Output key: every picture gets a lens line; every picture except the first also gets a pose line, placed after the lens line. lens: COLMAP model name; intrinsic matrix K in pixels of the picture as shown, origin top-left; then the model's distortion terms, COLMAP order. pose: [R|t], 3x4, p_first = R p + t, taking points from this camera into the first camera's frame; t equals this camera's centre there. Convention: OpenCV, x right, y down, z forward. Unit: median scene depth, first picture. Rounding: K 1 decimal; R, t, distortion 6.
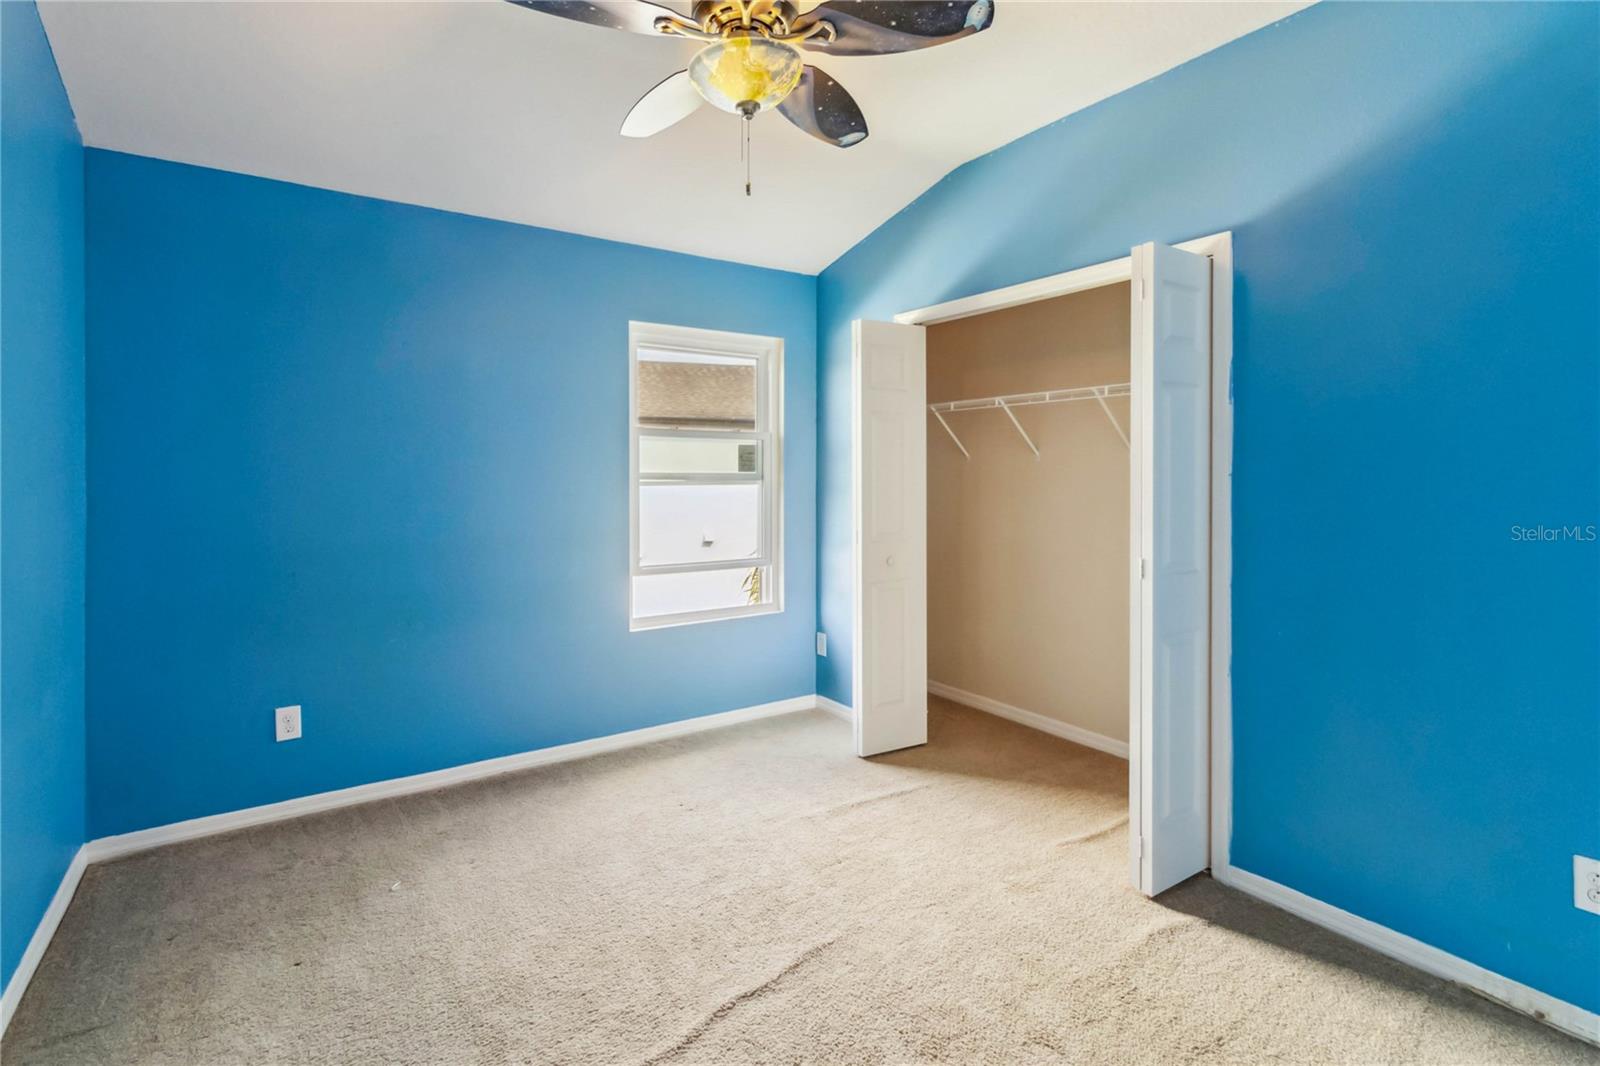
lens RADIAL K [[766.8, 0, 798.1], [0, 766.8, 502.9], [0, 0, 1]] dist [-0.000769, -0.000375]
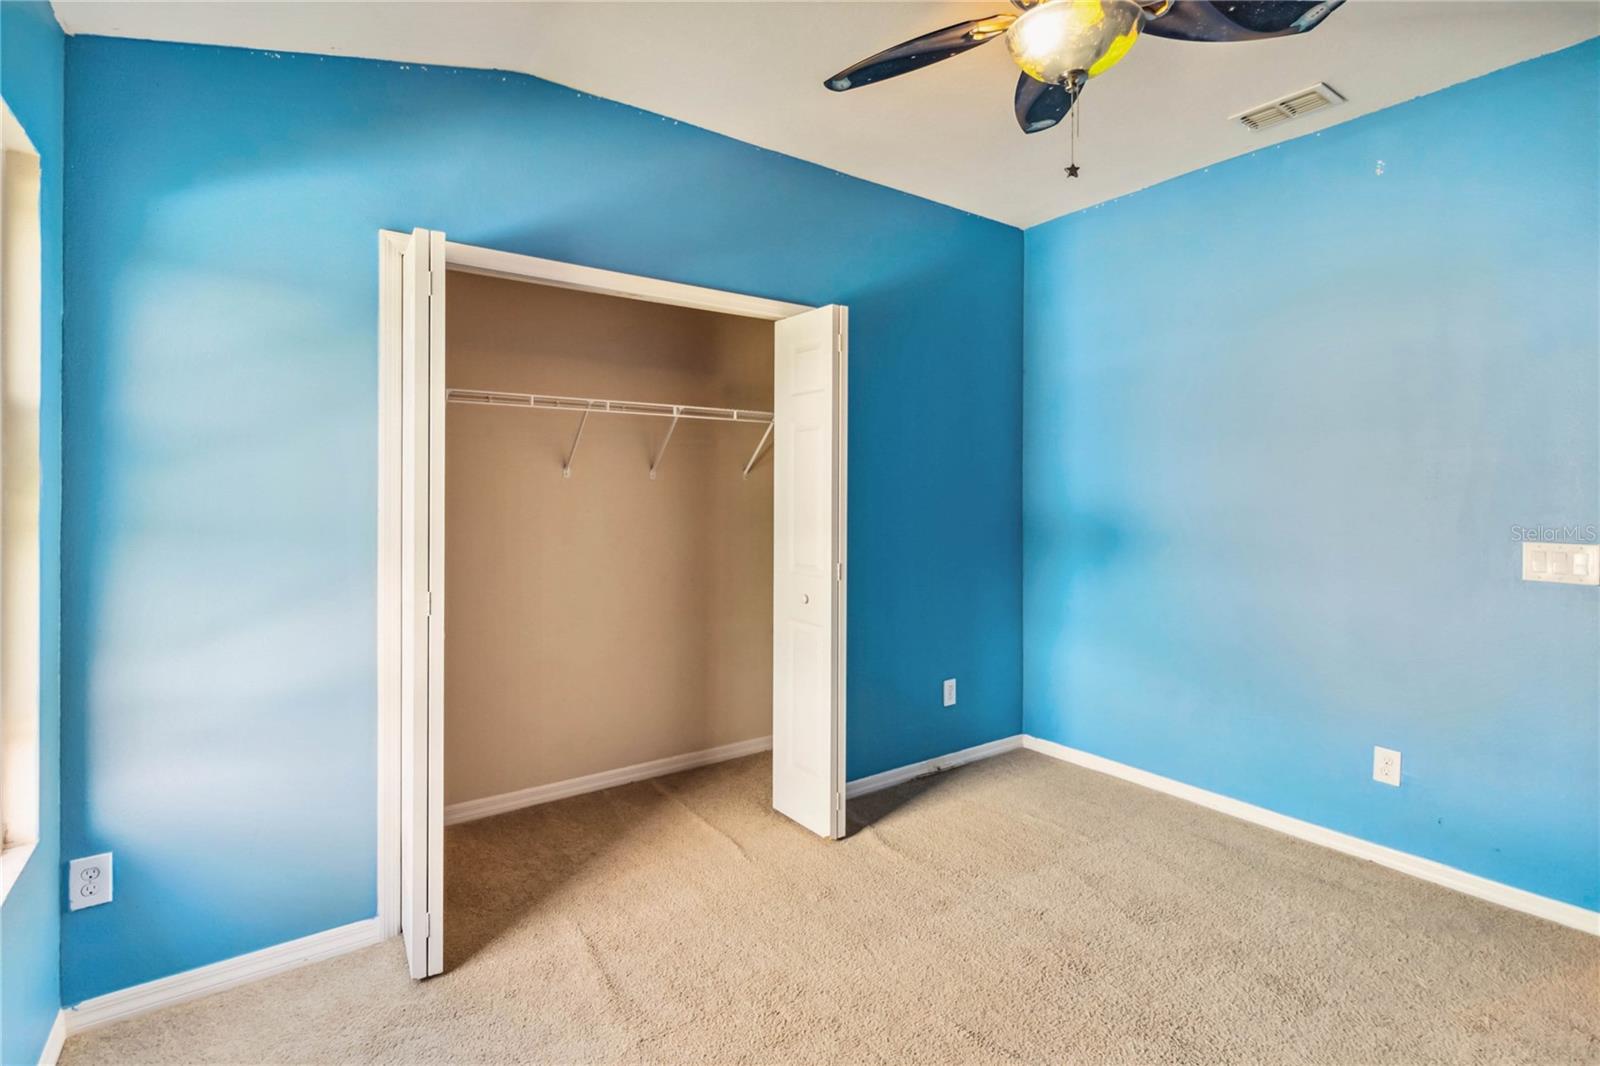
lens RADIAL K [[761.2, 0, 803.7], [0, 761.2, 509.7], [0, 0, 1]] dist [0.002253, 0.000443]
pose [[-0.020995, -0.030961, 0.999300, -0.607806], [0.038338, 0.998760, 0.031750, -0.041564], [-0.999044, 0.038977, -0.019782, 0.869491]]
